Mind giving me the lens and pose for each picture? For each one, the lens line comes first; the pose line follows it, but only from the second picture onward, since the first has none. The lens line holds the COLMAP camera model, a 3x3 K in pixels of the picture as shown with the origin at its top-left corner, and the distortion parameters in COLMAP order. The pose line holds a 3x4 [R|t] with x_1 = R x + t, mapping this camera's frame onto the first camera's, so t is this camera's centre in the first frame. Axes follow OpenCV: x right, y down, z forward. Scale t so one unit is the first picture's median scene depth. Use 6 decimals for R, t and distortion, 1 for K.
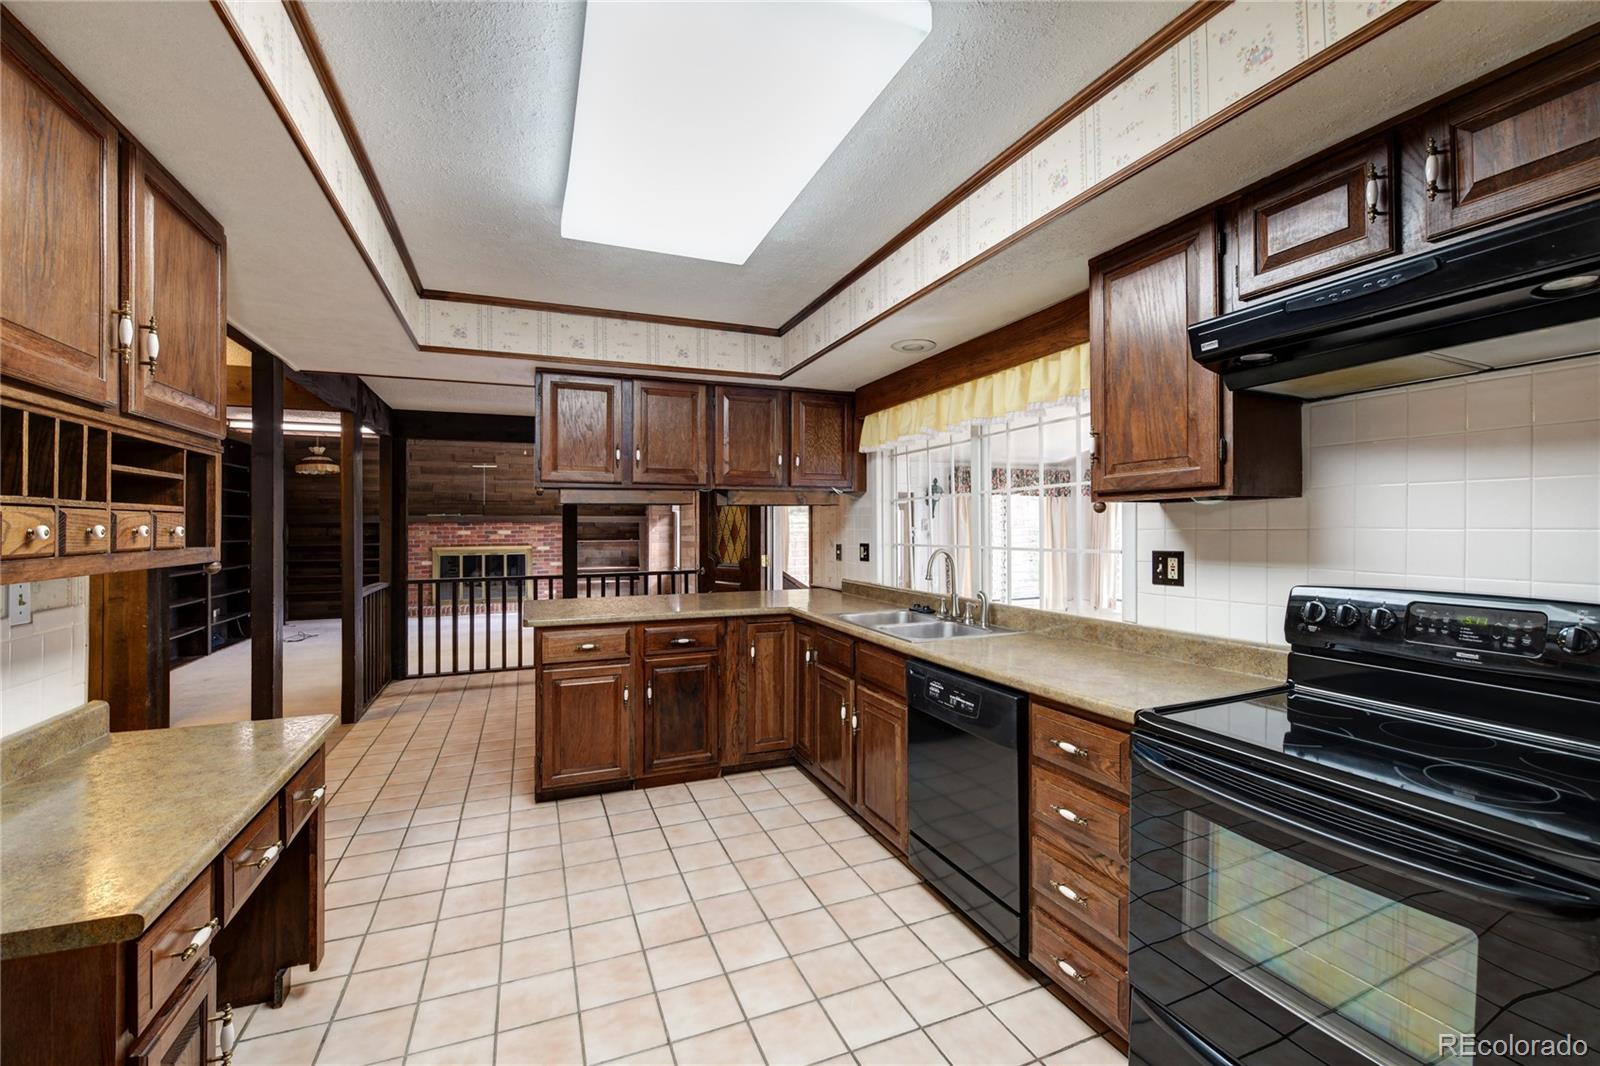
lens RADIAL K [[684.4, 0, 802.2], [0, 684.4, 526.1], [0, 0, 1]] dist [-0.000799, -0.000109]
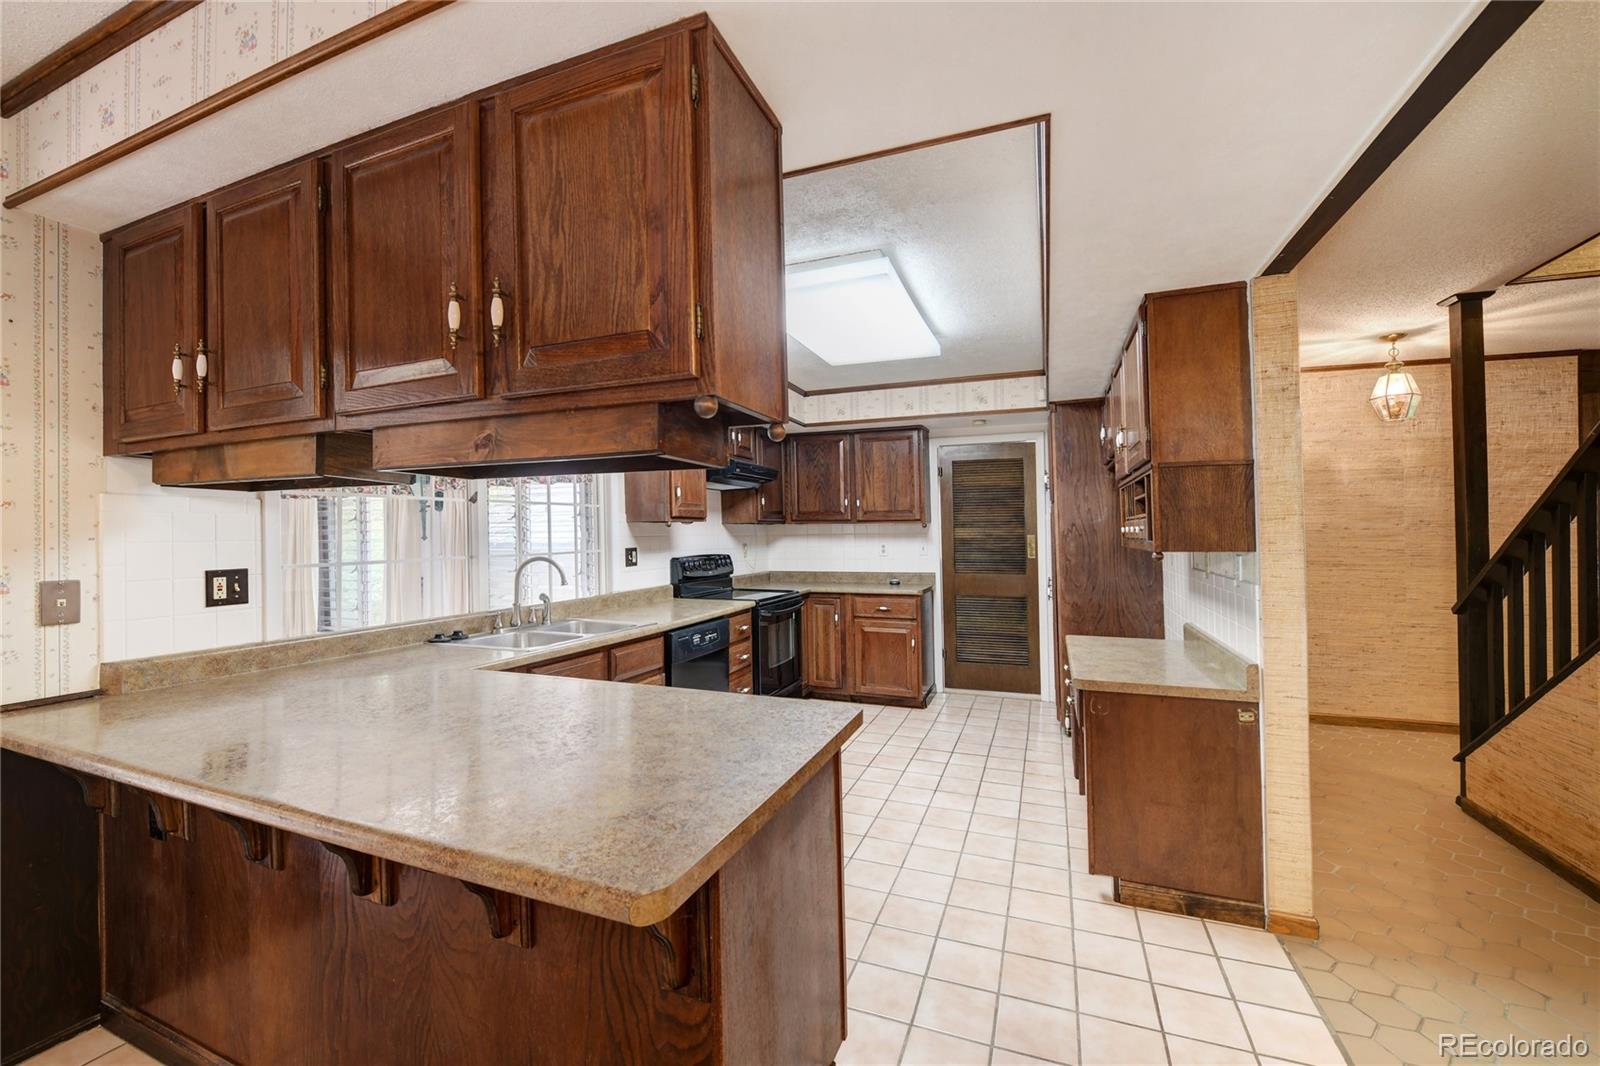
lens RADIAL K [[620.3, 0, 801.6], [0, 620.3, 539.5], [0, 0, 1]] dist [-0.015691, -0.000121]
pose [[-0.728404, 0.004771, 0.685131, -0.970321], [0.011188, 0.999925, 0.004931, 0.010853], [-0.685056, 0.011257, -0.728403, 1.930113]]
